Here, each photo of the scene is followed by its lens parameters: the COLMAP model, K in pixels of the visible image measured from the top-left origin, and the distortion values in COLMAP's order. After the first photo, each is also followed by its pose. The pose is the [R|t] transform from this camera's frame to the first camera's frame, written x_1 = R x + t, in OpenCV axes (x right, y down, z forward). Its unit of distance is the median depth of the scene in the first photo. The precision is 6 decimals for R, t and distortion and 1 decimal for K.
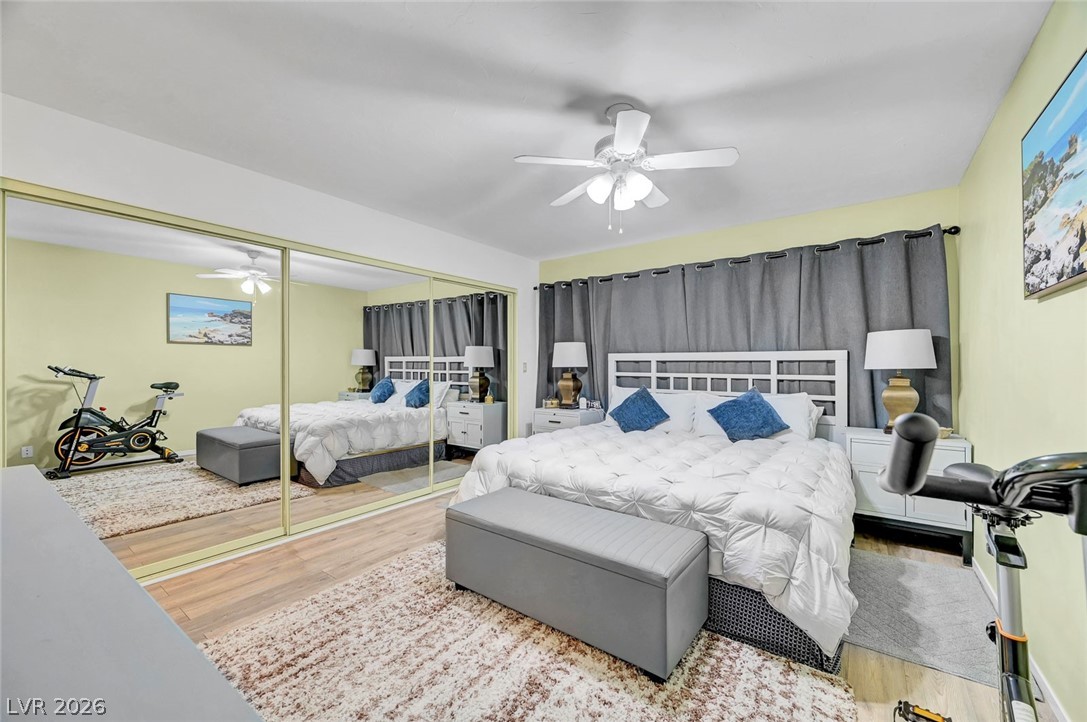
lens RADIAL K [[428.3, 0, 546.1], [0, 428.3, 365.1], [0, 0, 1]] dist [-0.000728, 0.000041]
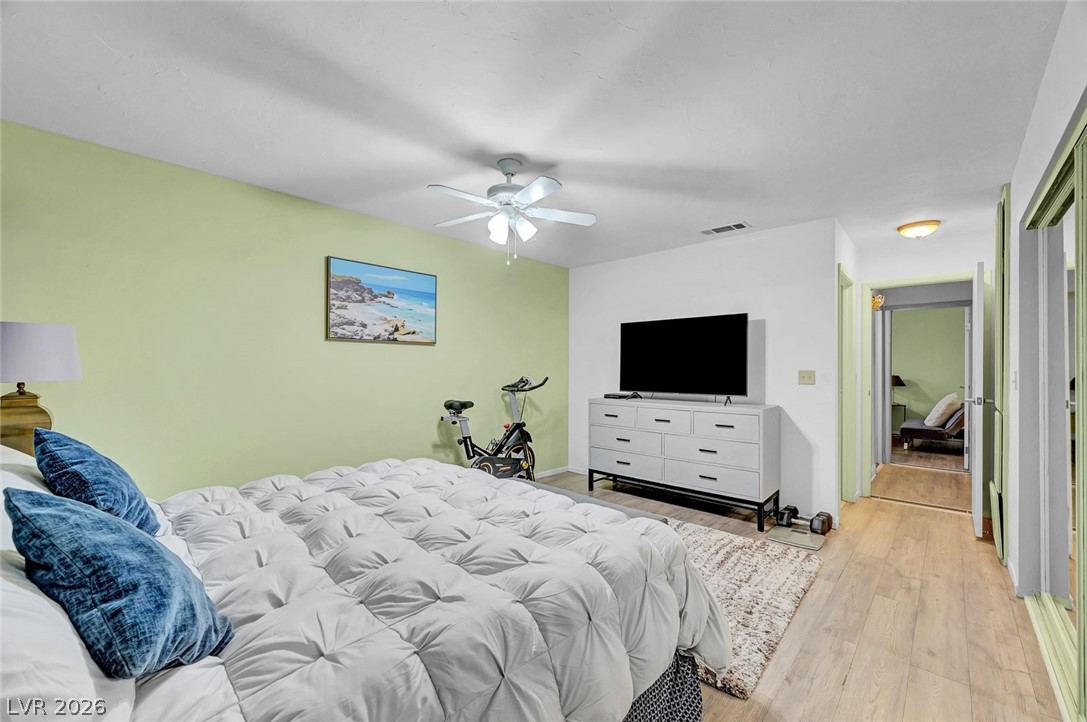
lens RADIAL K [[428.3, 0, 541.5], [0, 428.3, 364.1], [0, 0, 1]] dist [-0.000728, 0.000041]
pose [[-0.993187, 0.002368, 0.116505, -0.038763], [0.001592, 0.999976, -0.006753, -0.012410], [-0.116519, -0.006522, -0.993167, 1.518755]]
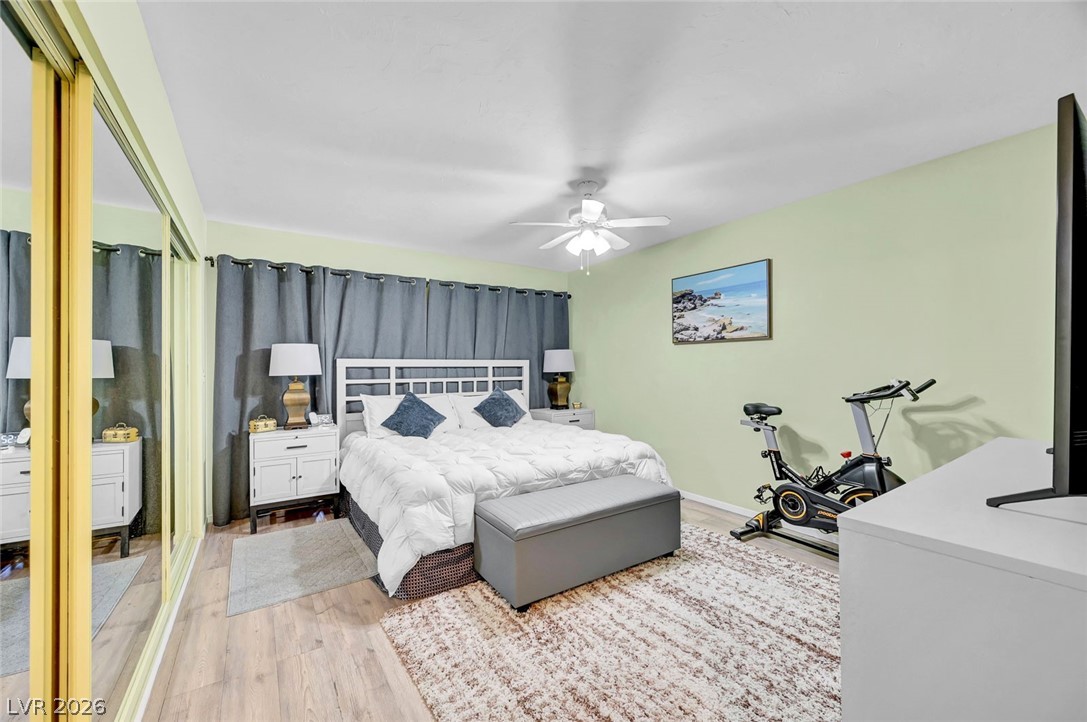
lens RADIAL K [[428.3, 0, 548.6], [0, 428.3, 362.4], [0, 0, 1]] dist [-0.000728, 0.000041]
pose [[0.320515, 0.012339, 0.947163, -0.800406], [0.005598, 0.999873, -0.014919, -0.004714], [-0.947227, 0.010084, 0.320405, 0.477146]]
